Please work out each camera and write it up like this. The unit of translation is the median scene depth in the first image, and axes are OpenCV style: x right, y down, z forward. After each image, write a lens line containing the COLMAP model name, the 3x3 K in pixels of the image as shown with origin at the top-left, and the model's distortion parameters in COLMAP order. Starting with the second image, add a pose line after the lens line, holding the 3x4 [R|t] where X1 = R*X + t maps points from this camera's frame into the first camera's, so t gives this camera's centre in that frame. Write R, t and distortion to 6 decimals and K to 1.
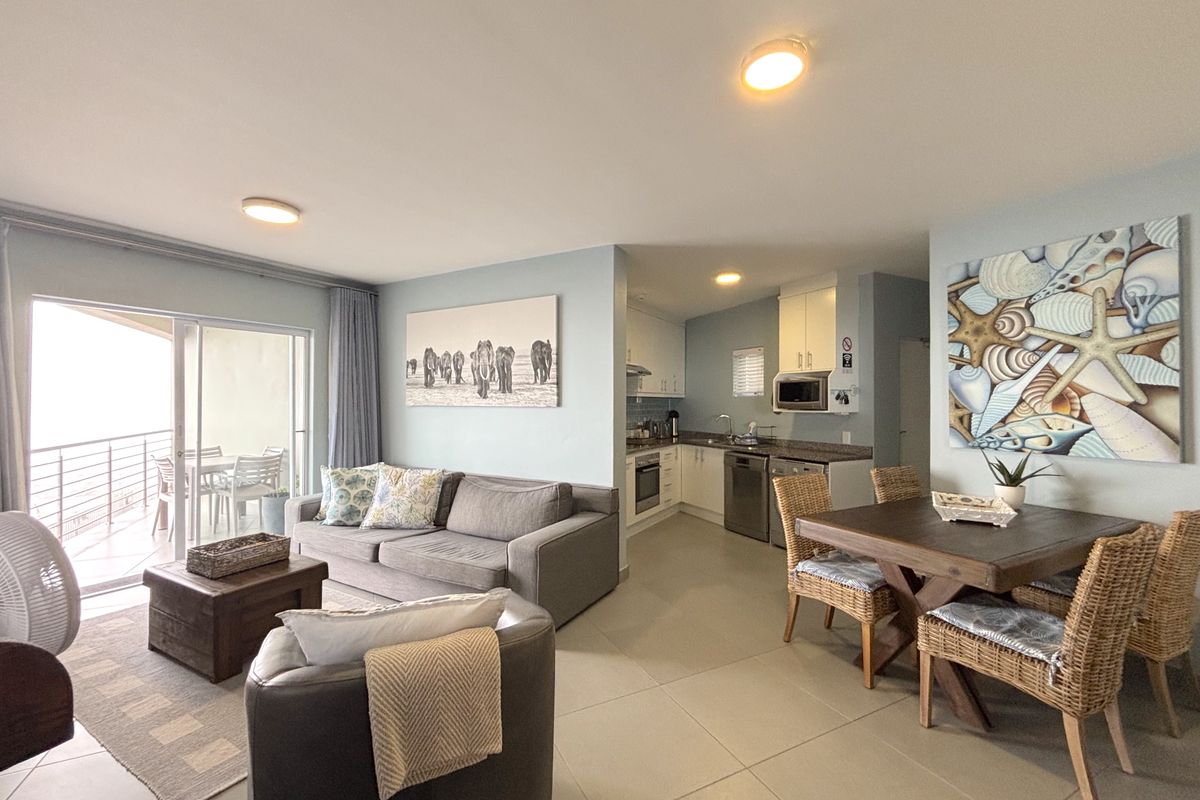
lens RADIAL K [[495.8, 0, 600.0], [0, 495.8, 400.0], [0, 0, 1]] dist [0.000430, 0.000017]
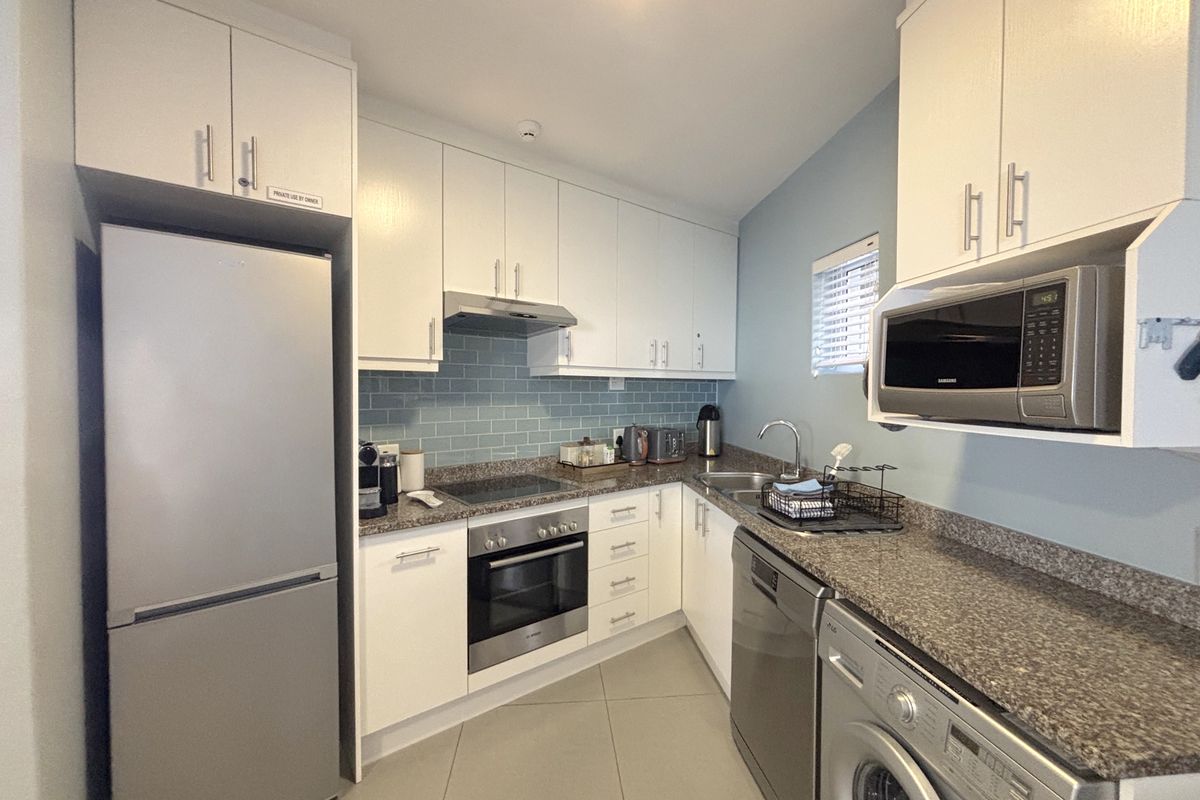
lens RADIAL K [[495.8, 0, 600.0], [0, 495.8, 400.0], [0, 0, 1]] dist [0.000430, 0.000017]
pose [[0.935699, 0.010478, -0.352643, 0.277770], [-0.000486, 0.999596, 0.028410, 0.002149], [0.352799, -0.026412, 0.935326, 0.613902]]
